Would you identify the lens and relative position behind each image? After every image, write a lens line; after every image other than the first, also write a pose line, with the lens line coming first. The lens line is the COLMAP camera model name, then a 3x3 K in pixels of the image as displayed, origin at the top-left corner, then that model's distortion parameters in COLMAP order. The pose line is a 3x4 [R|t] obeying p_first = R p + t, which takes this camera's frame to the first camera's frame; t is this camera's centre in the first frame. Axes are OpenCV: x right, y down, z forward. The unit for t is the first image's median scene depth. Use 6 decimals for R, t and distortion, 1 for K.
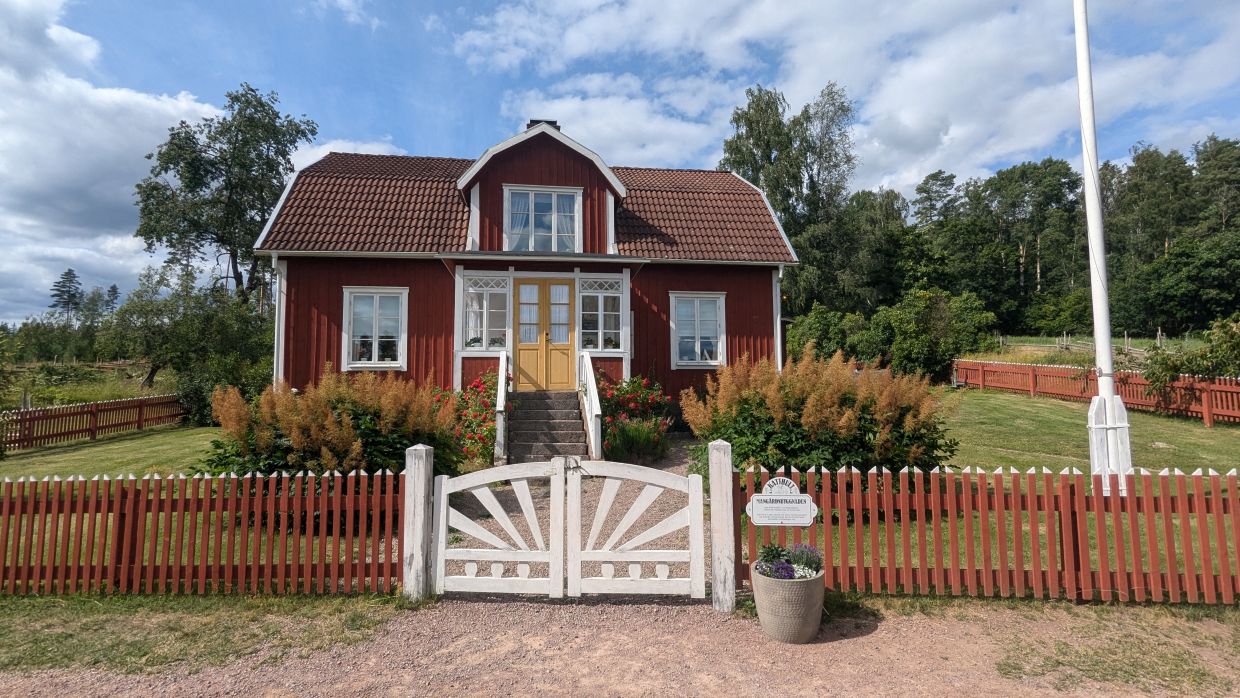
lens RADIAL K [[607.2, 0, 620.0], [0, 607.2, 349.0], [0, 0, 1]] dist [-0.002786, -0.000829]
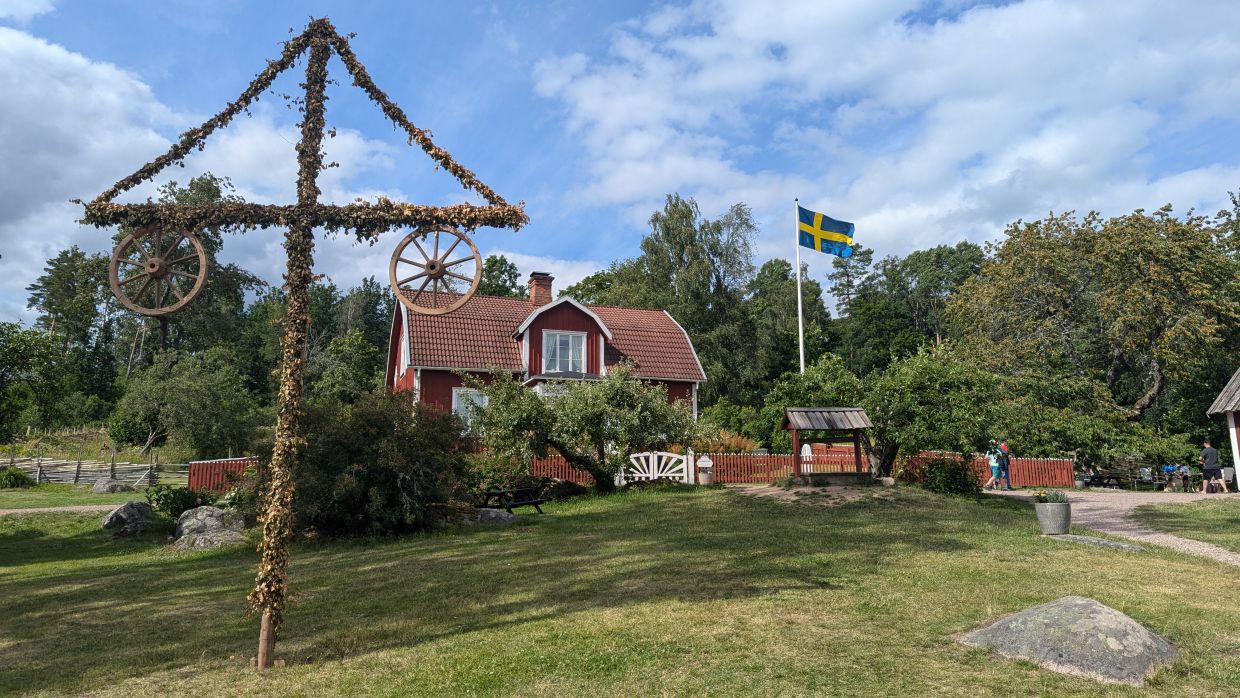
lens RADIAL K [[907.8, 0, 620.0], [0, 907.8, 349.0], [0, 0, 1]] dist [0.003257, 0.000280]
pose [[0.980049, 0.046686, 0.193194, -0.450725], [-0.027475, 0.994512, -0.100948, 0.034725], [-0.196846, 0.093626, 0.975954, -1.473066]]
